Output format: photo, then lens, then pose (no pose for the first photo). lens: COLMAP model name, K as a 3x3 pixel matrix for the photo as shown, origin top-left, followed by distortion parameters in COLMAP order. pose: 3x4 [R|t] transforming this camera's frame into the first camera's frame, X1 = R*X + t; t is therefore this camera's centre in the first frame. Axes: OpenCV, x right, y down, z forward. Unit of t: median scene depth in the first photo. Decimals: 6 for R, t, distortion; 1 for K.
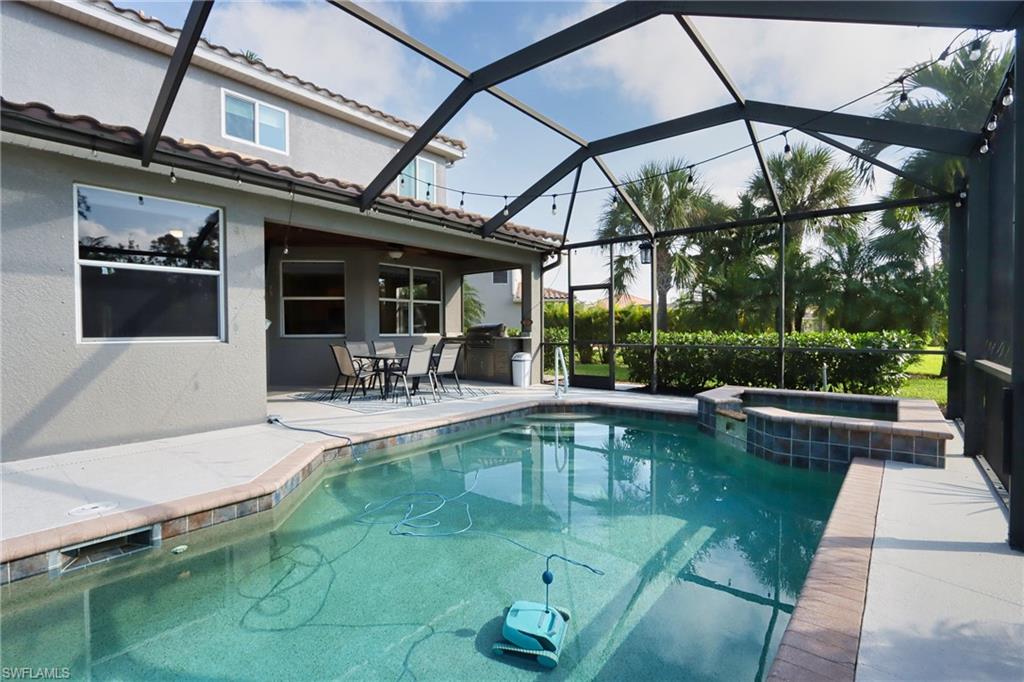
lens RADIAL K [[478.1, 0, 507.0], [0, 478.1, 342.5], [0, 0, 1]] dist [-0.011383, 0.000611]
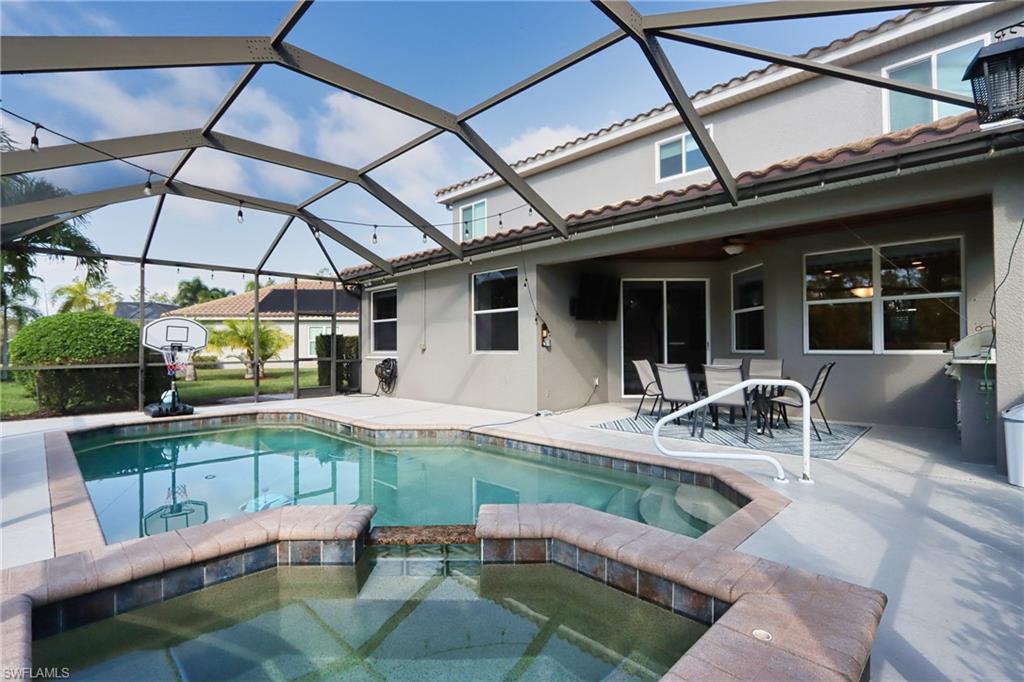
lens RADIAL K [[478.1, 0, 506.7], [0, 478.1, 340.2], [0, 0, 1]] dist [-0.011383, 0.000611]
pose [[-0.086345, -0.012515, -0.996187, 0.662449], [-0.018846, 0.999763, -0.010926, -0.021474], [0.996087, 0.017830, -0.086560, 0.791937]]
